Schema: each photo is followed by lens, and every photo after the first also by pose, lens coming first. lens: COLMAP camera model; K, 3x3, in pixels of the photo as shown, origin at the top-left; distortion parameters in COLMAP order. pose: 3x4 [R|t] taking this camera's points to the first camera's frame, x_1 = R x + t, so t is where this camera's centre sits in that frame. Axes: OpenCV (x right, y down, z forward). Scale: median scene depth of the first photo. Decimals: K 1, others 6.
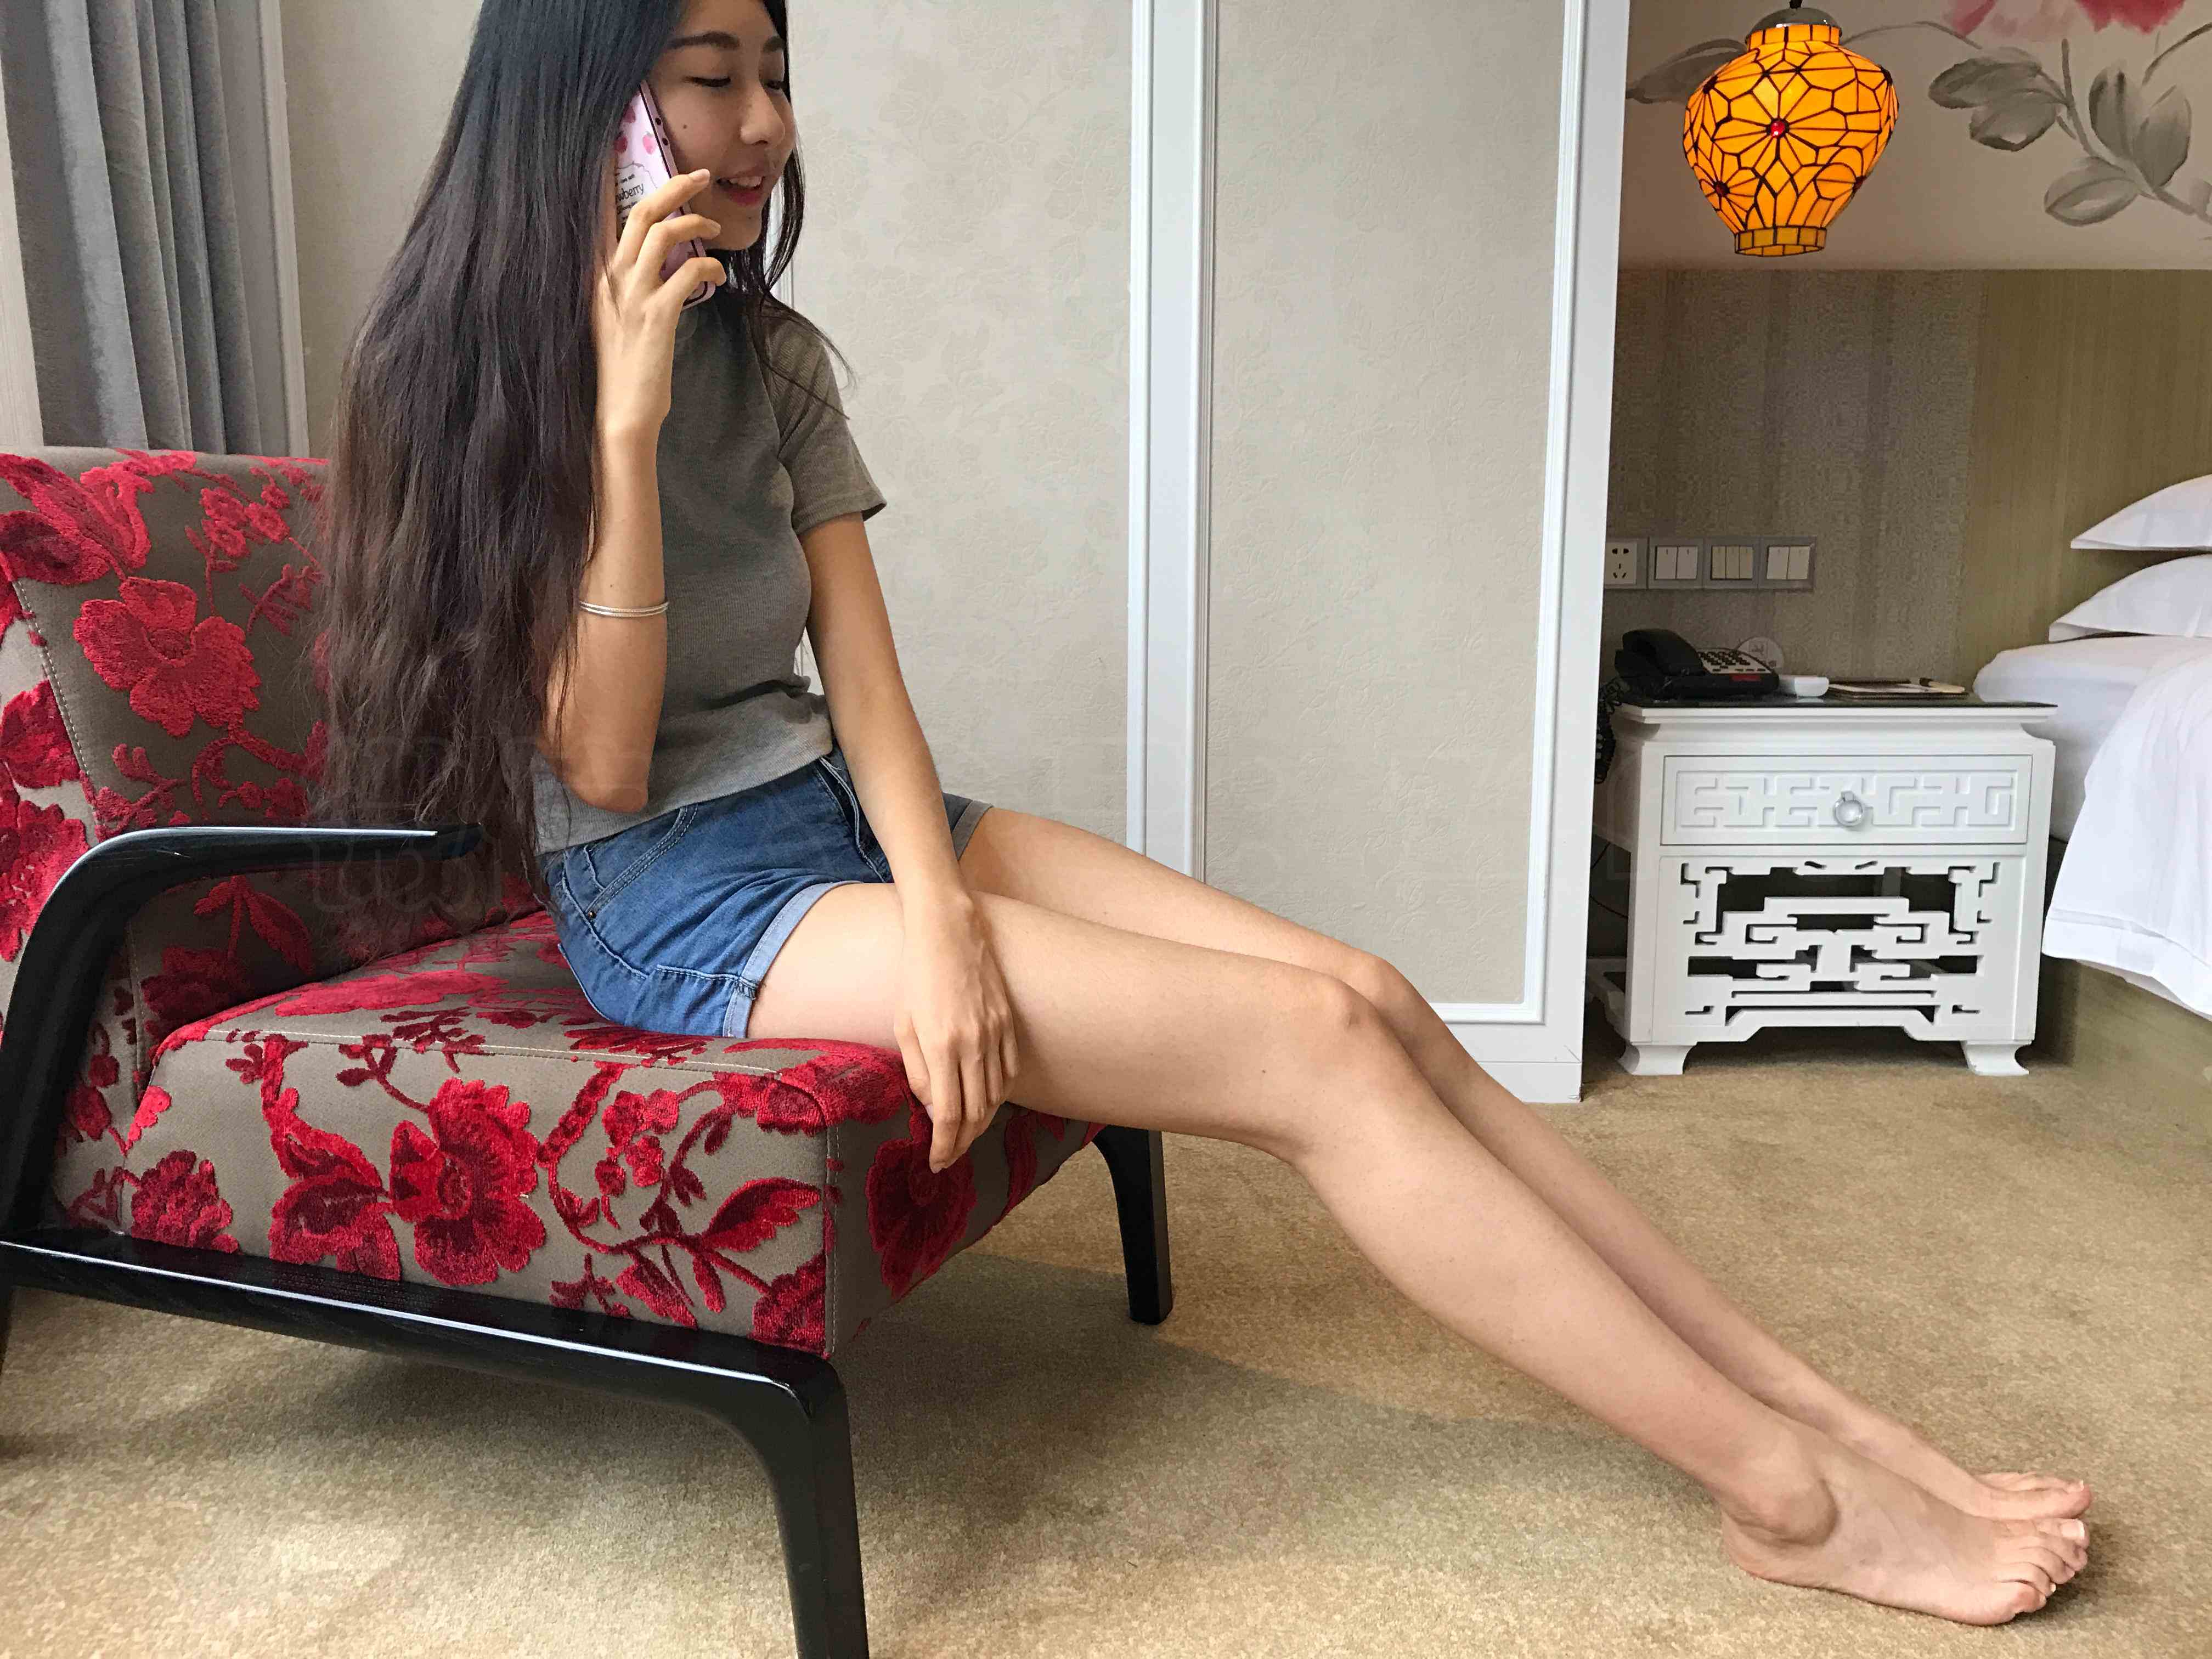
lens RADIAL K [[1830.3, 0, 1110.2], [0, 1830.3, 828.0], [0, 0, 1]] dist [0.017680, -0.009947]
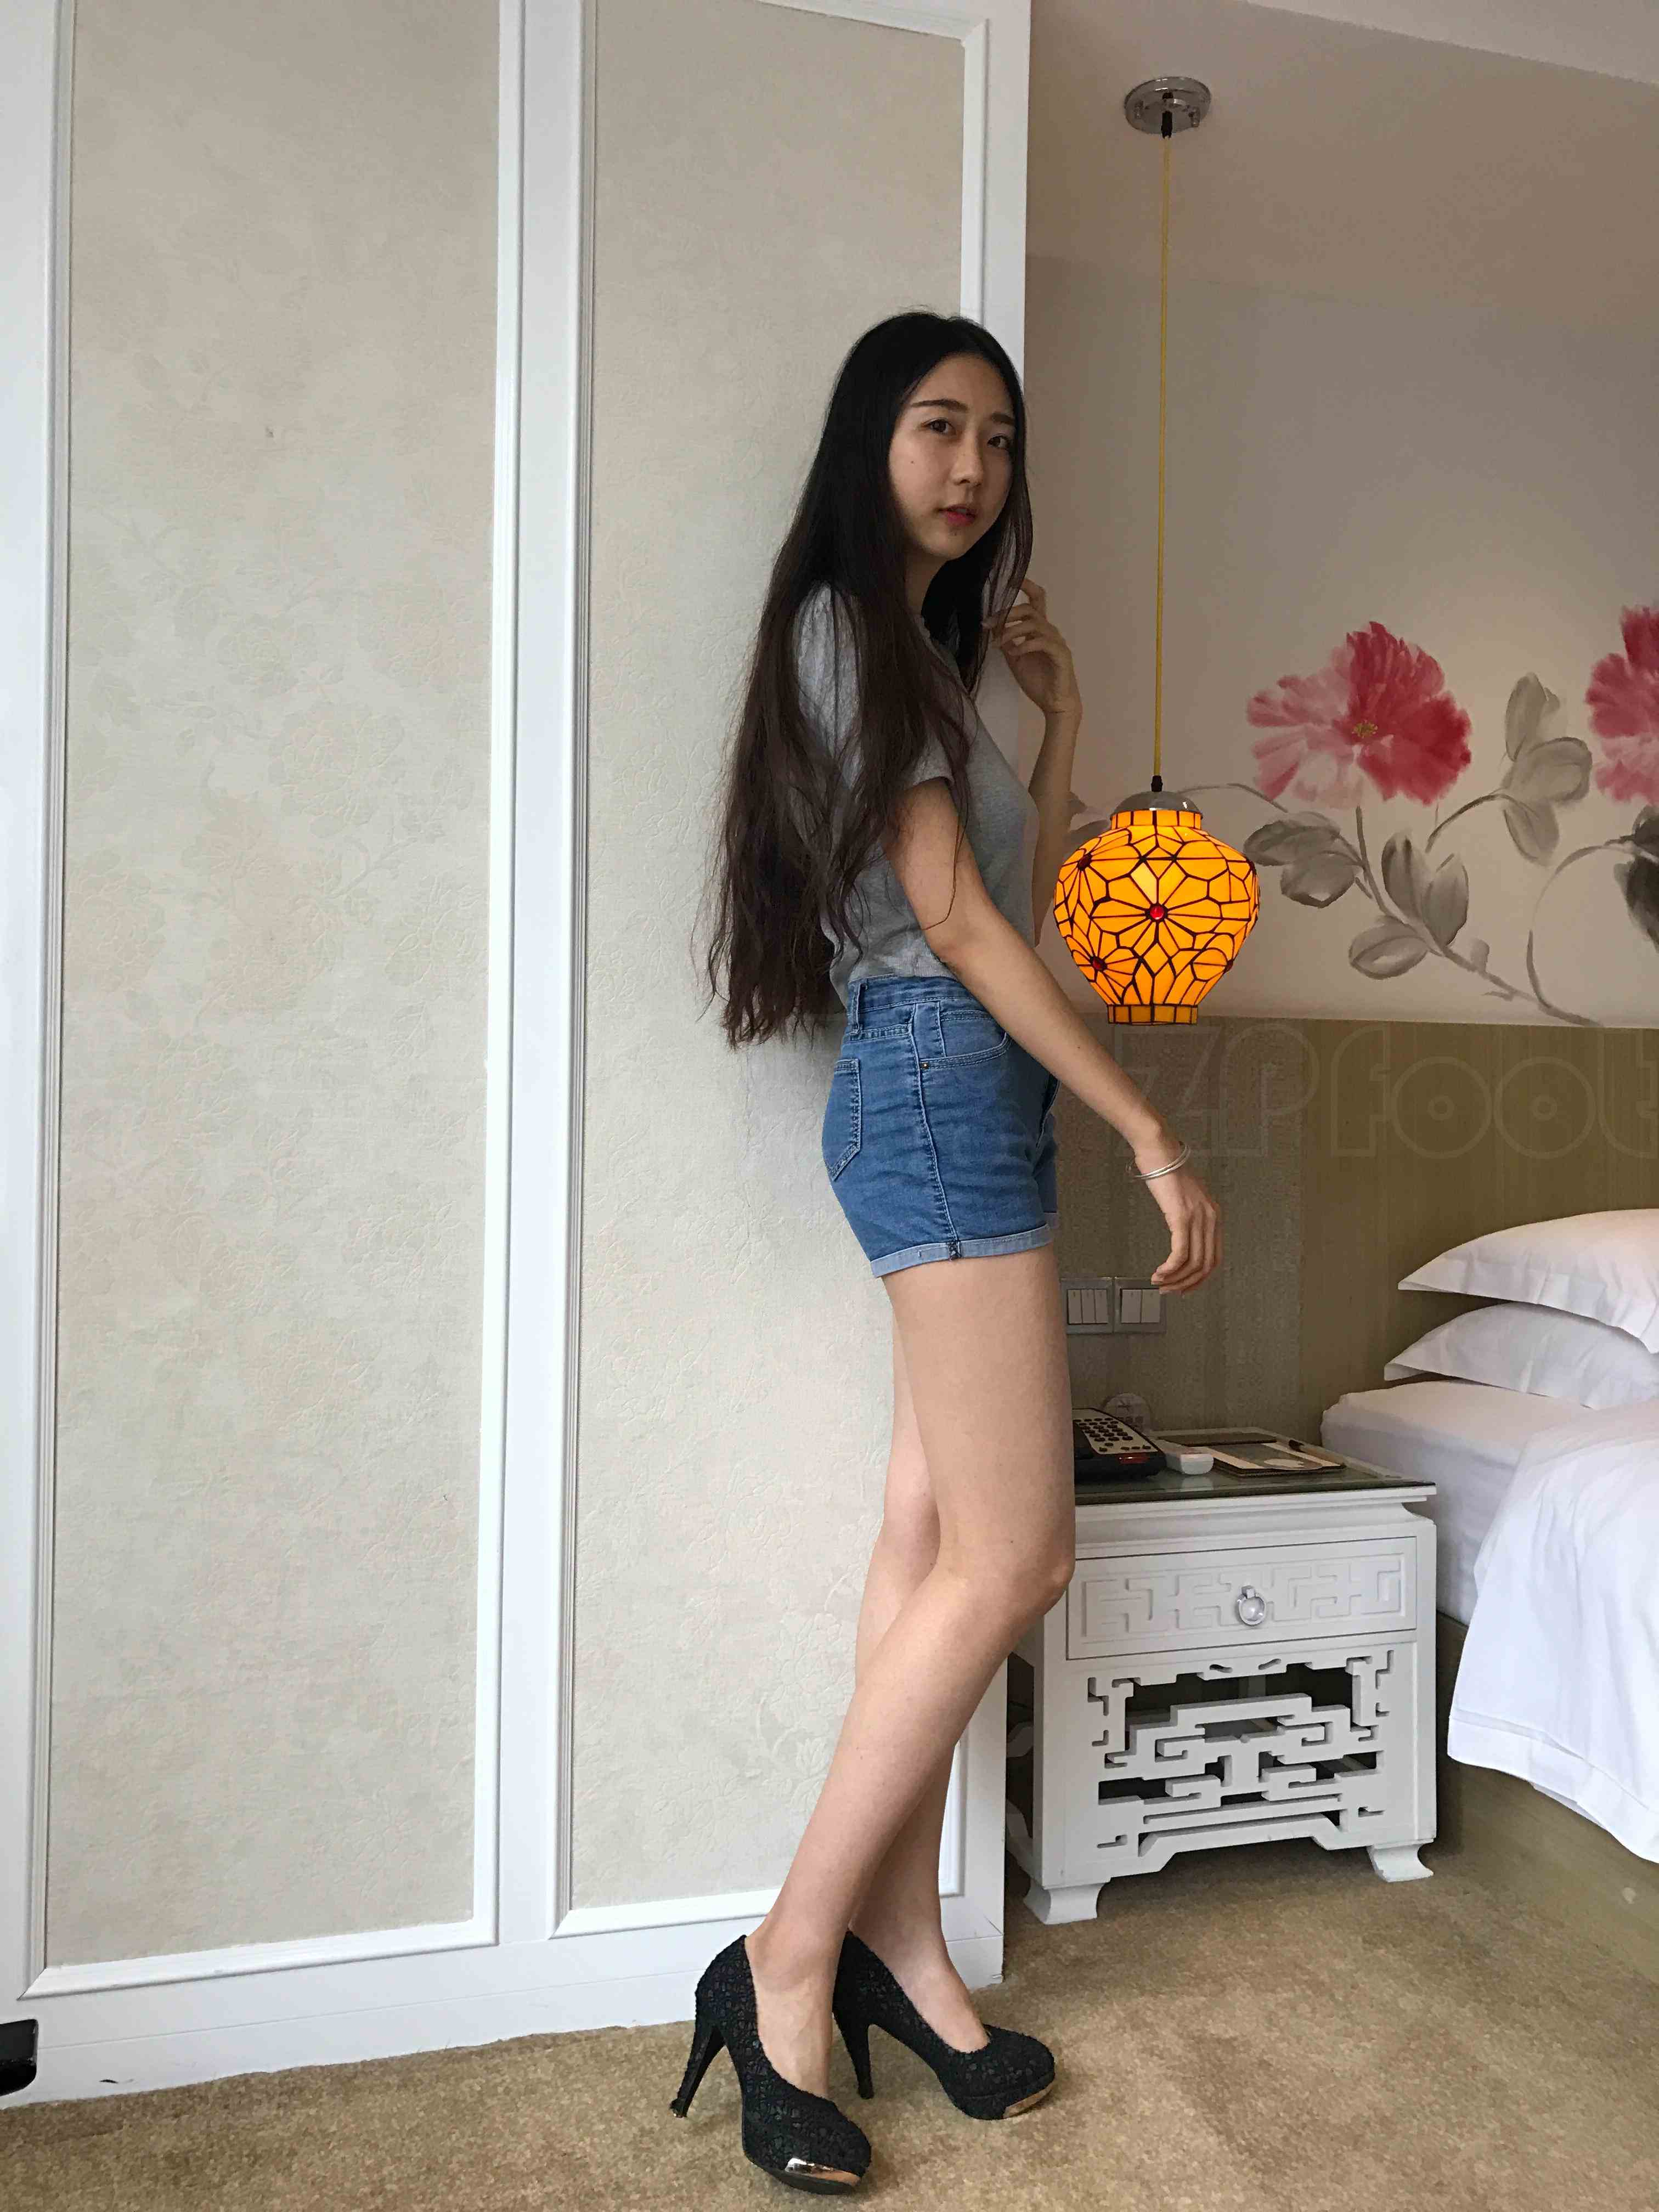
lens RADIAL K [[1830.3, 0, 838.9], [0, 1830.3, 1101.3], [0, 0, 1]] dist [0.017680, -0.009947]
pose [[0.960724, 0.010673, 0.277300, -0.065509], [0.031606, 0.988549, -0.147551, -0.140275], [-0.275700, 0.150520, 0.949386, 0.135250]]
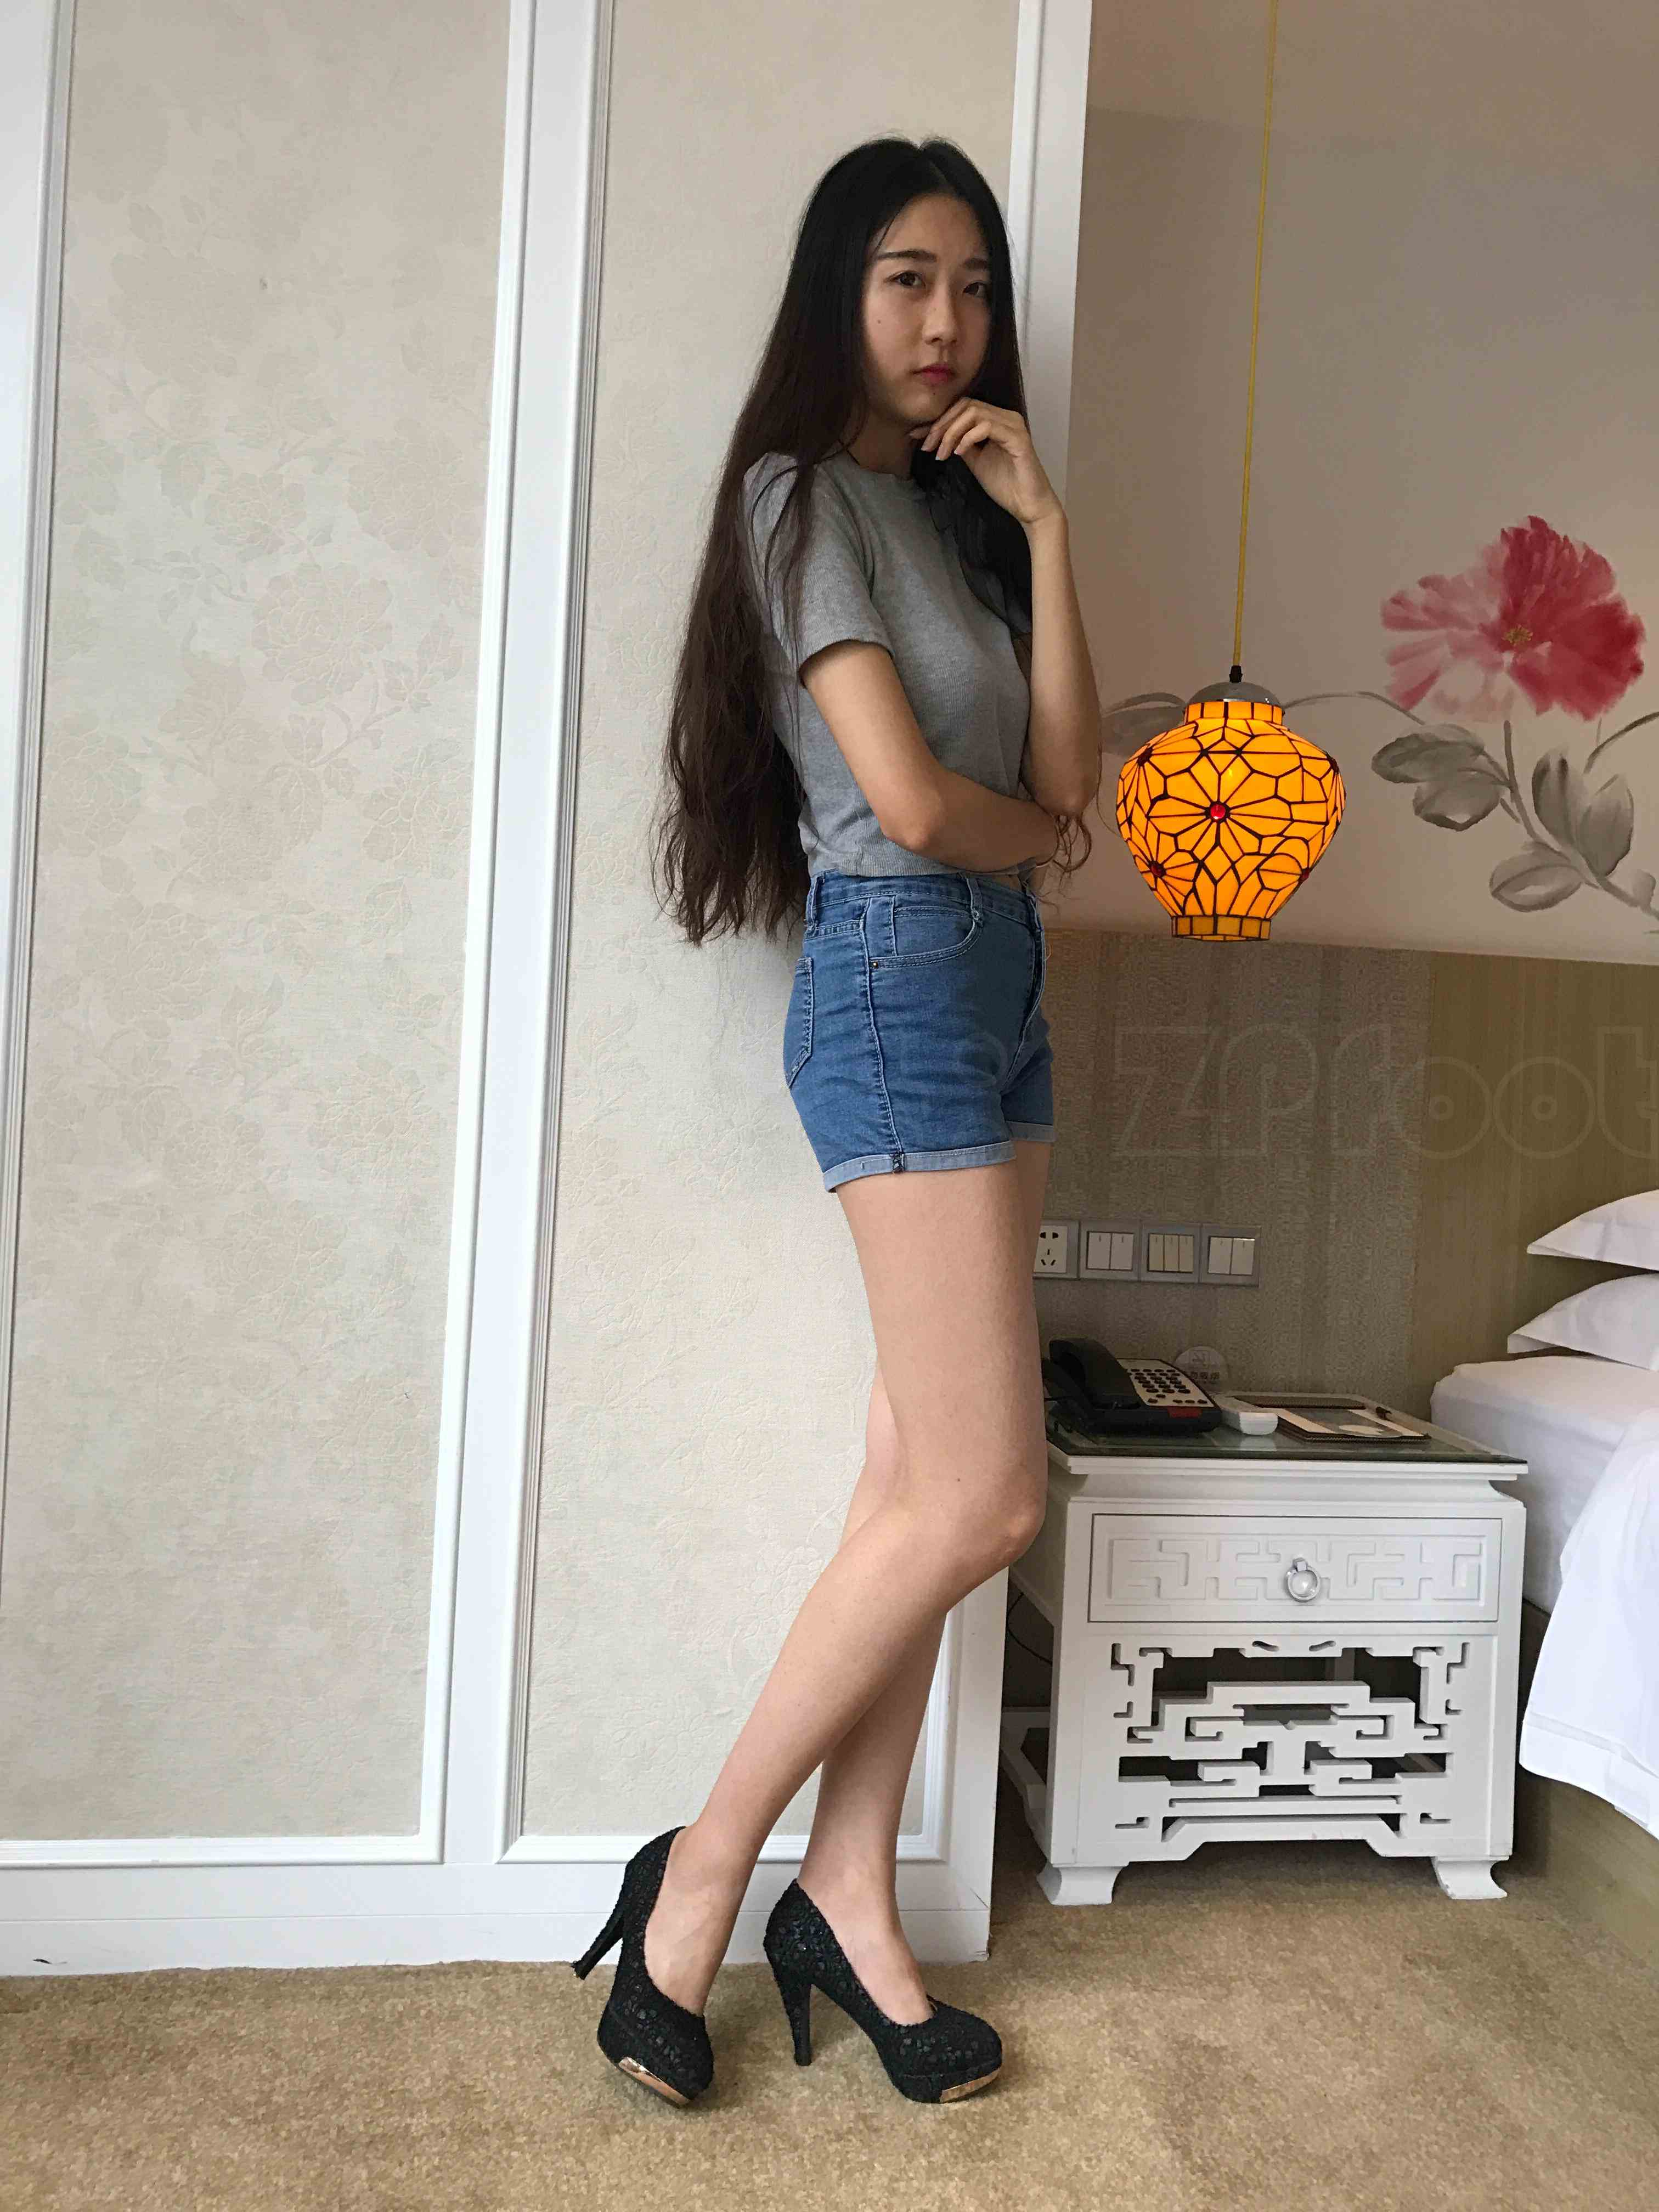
lens RADIAL K [[1830.3, 0, 836.5], [0, 1830.3, 1087.1], [0, 0, 1]] dist [0.017680, -0.009947]
pose [[0.989382, 0.046533, 0.137689, 0.063542], [-0.026819, 0.989545, -0.141706, -0.115874], [-0.142843, 0.136509, 0.980286, 0.171875]]
